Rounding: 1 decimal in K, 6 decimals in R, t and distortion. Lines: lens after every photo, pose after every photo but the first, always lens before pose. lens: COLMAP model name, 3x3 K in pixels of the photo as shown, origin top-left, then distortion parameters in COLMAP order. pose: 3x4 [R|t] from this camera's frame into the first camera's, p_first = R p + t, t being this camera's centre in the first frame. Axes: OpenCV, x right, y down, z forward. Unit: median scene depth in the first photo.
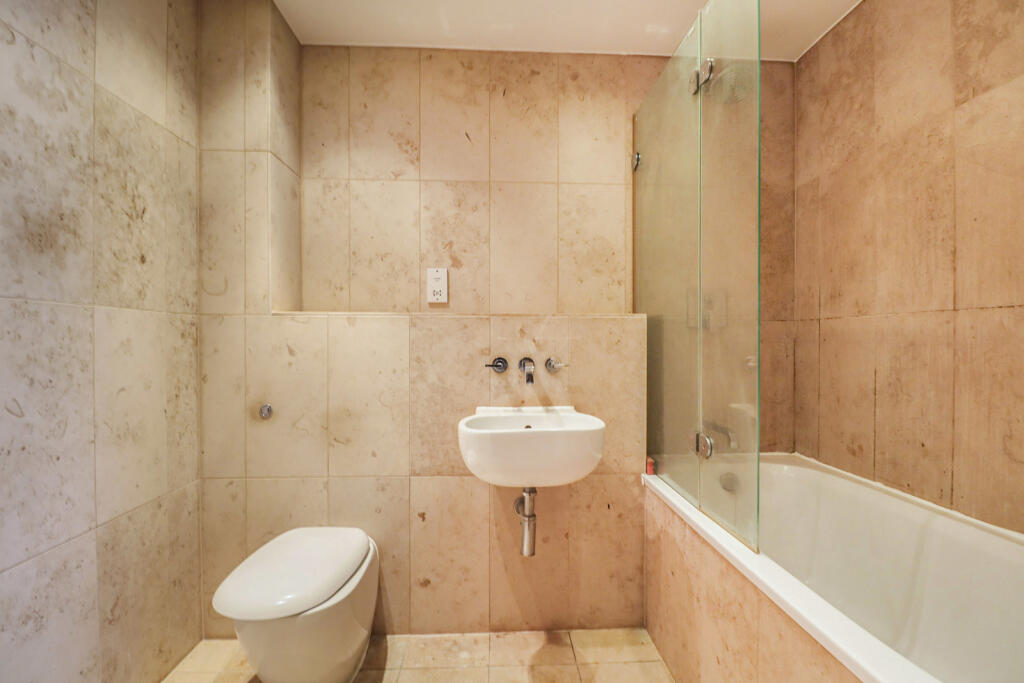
lens RADIAL K [[487.8, 0, 512.0], [0, 487.8, 341.5], [0, 0, 1]] dist [0.000005, -0.011925]
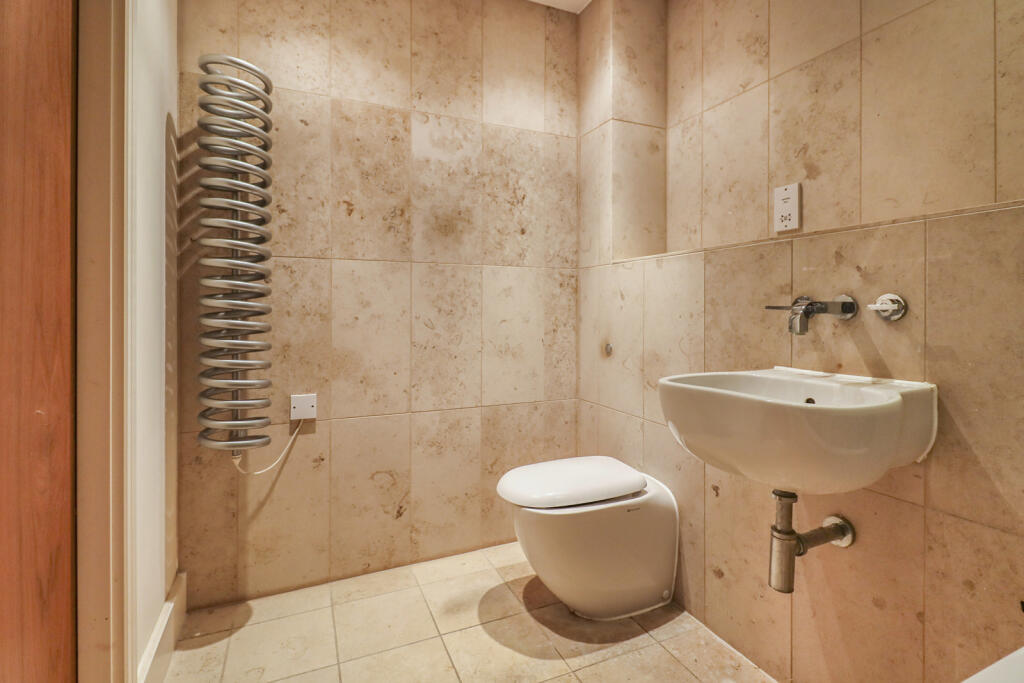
lens RADIAL K [[490.9, 0, 512.0], [0, 490.9, 307.6], [0, 0, 1]] dist [0.019610, -0.012273]
pose [[0.359976, -0.005529, -0.932945, 0.505216], [-0.000348, 0.999982, -0.006061, 0.055855], [0.932961, 0.002506, 0.359968, 0.395641]]
